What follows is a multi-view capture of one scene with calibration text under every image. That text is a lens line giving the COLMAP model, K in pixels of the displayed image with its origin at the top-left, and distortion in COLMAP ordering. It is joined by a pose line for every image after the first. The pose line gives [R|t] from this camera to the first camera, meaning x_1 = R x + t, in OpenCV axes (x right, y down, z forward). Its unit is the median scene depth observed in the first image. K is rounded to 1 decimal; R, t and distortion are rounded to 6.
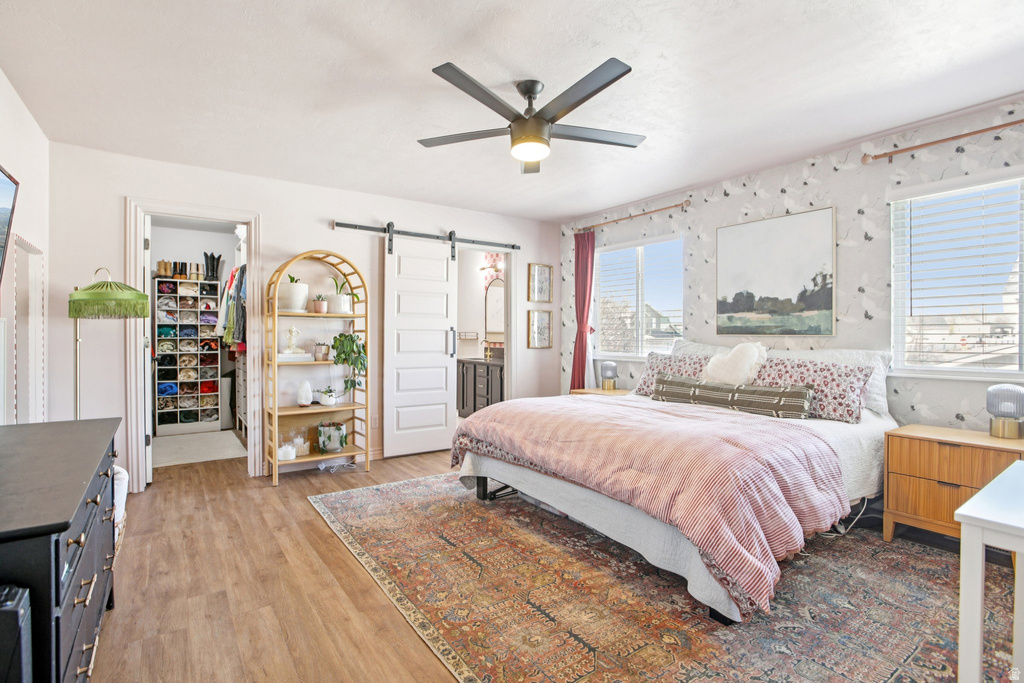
lens RADIAL K [[491.2, 0, 505.9], [0, 491.2, 331.3], [0, 0, 1]] dist [-0.013263, 0.001379]
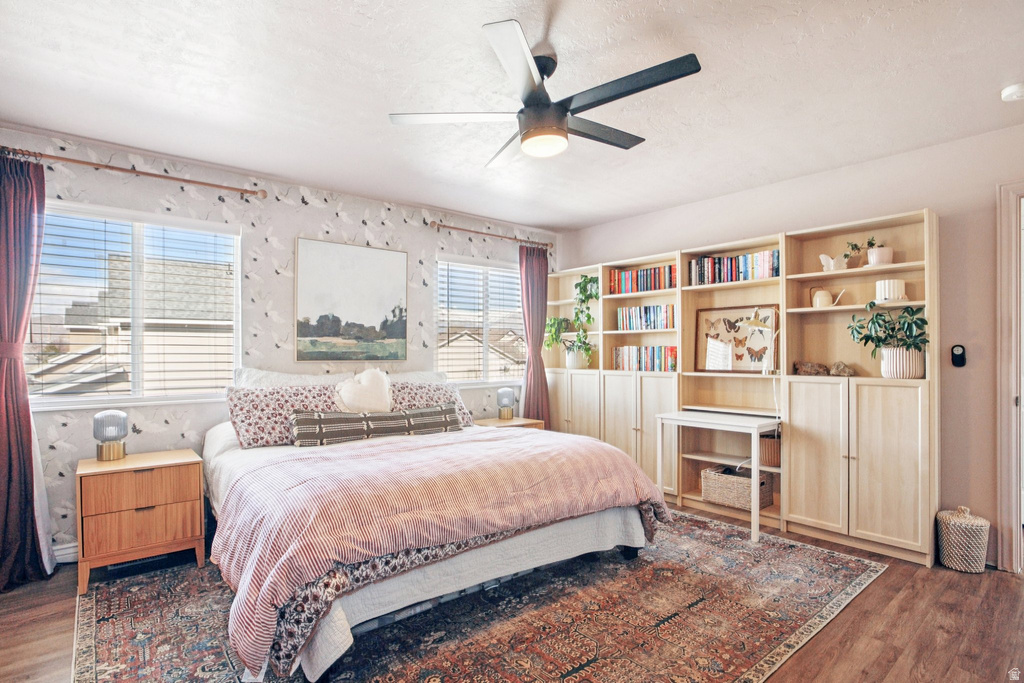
lens RADIAL K [[518.9, 0, 510.4], [0, 518.9, 352.2], [0, 0, 1]] dist [-0.037629, 0.000839]
pose [[-0.083253, 0.004451, 0.996518, -0.604377], [-0.001675, 0.999988, -0.004607, -0.006235], [-0.996527, -0.002052, -0.083245, 0.848740]]
